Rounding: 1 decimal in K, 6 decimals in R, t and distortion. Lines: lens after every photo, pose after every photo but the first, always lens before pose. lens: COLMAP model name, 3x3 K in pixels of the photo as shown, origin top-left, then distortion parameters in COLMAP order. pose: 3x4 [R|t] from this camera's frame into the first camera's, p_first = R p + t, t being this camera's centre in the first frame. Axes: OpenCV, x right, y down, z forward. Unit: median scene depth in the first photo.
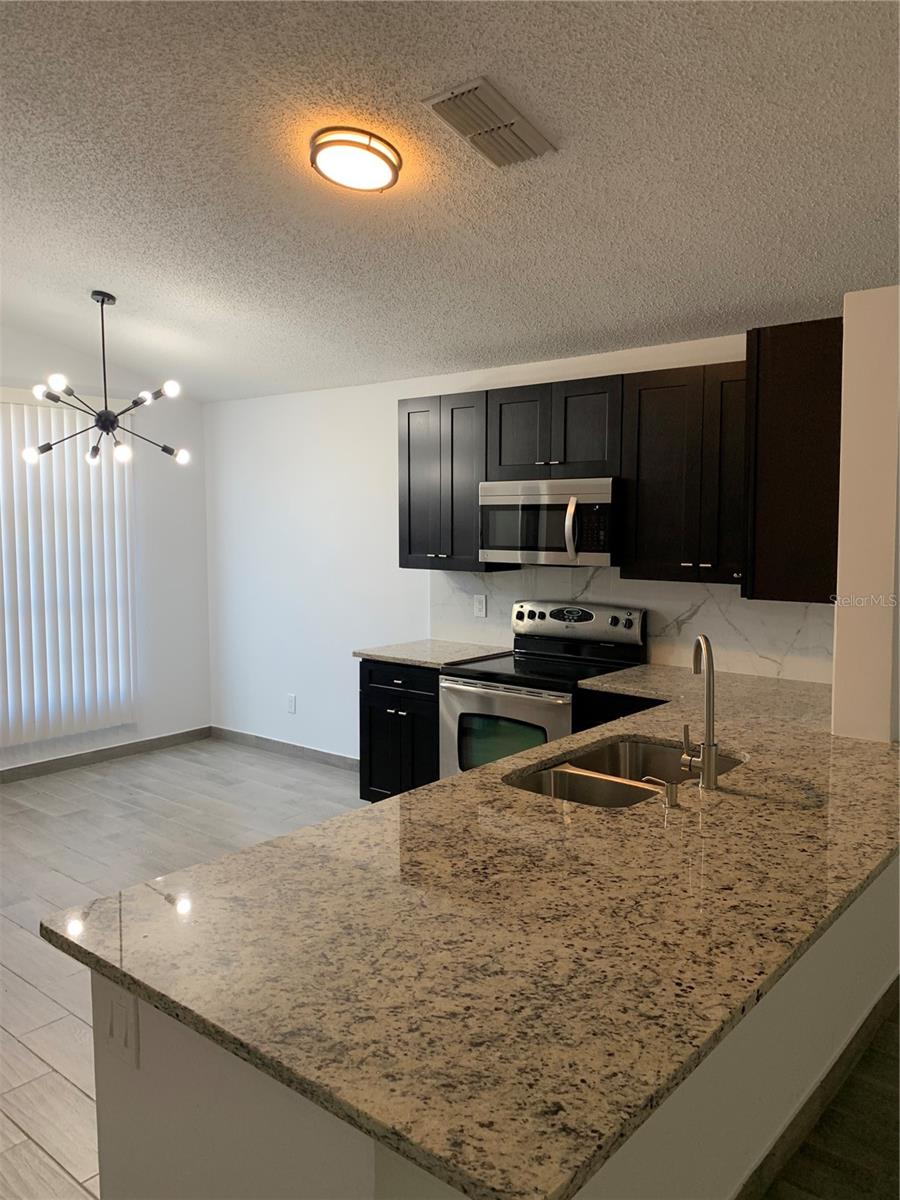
lens RADIAL K [[907.2, 0, 458.7], [0, 907.2, 598.7], [0, 0, 1]] dist [-0.000185, -0.017151]
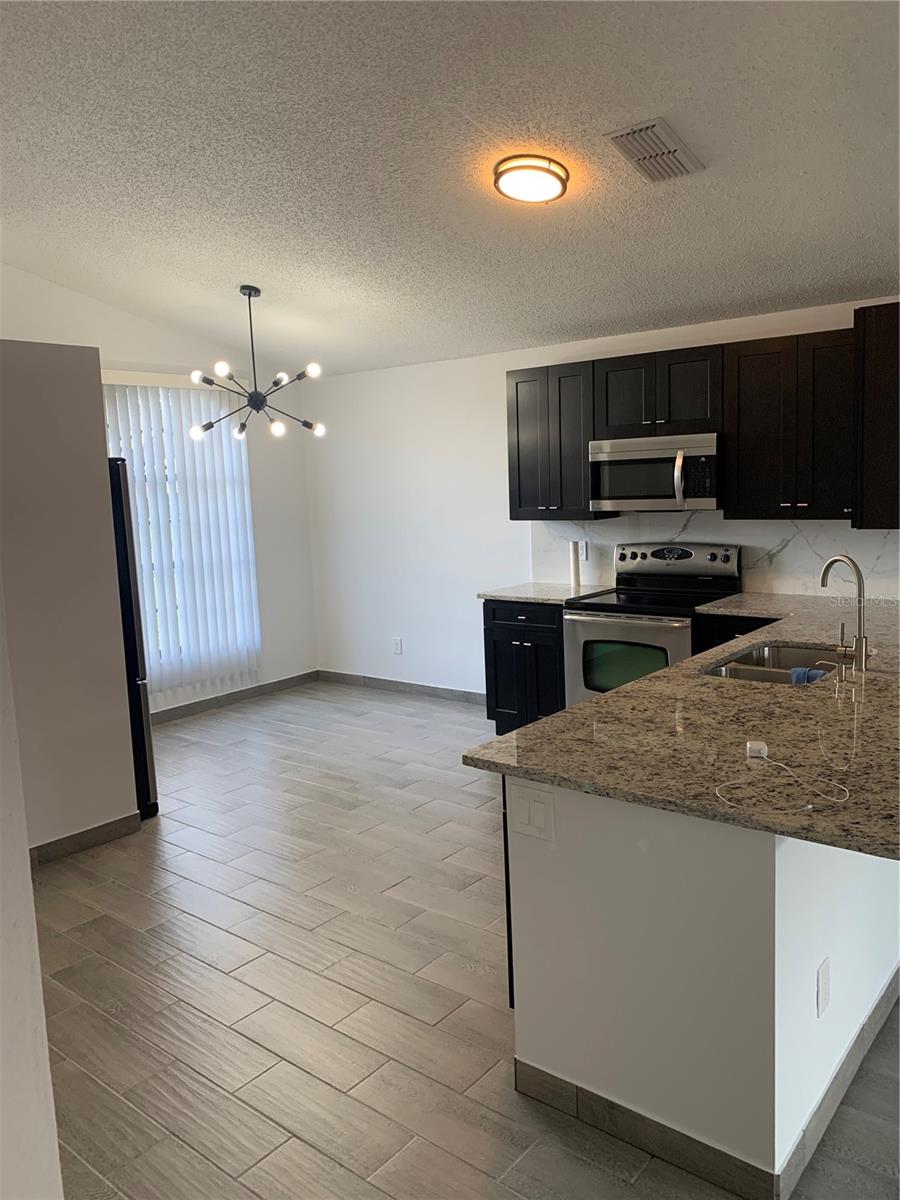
lens RADIAL K [[907.2, 0, 439.2], [0, 907.2, 598.5], [0, 0, 1]] dist [-0.000185, -0.017151]
pose [[0.999259, -0.038290, -0.003793, -0.190397], [0.038420, 0.998303, 0.043755, 0.014342], [0.002111, -0.043869, 0.999035, -0.179015]]
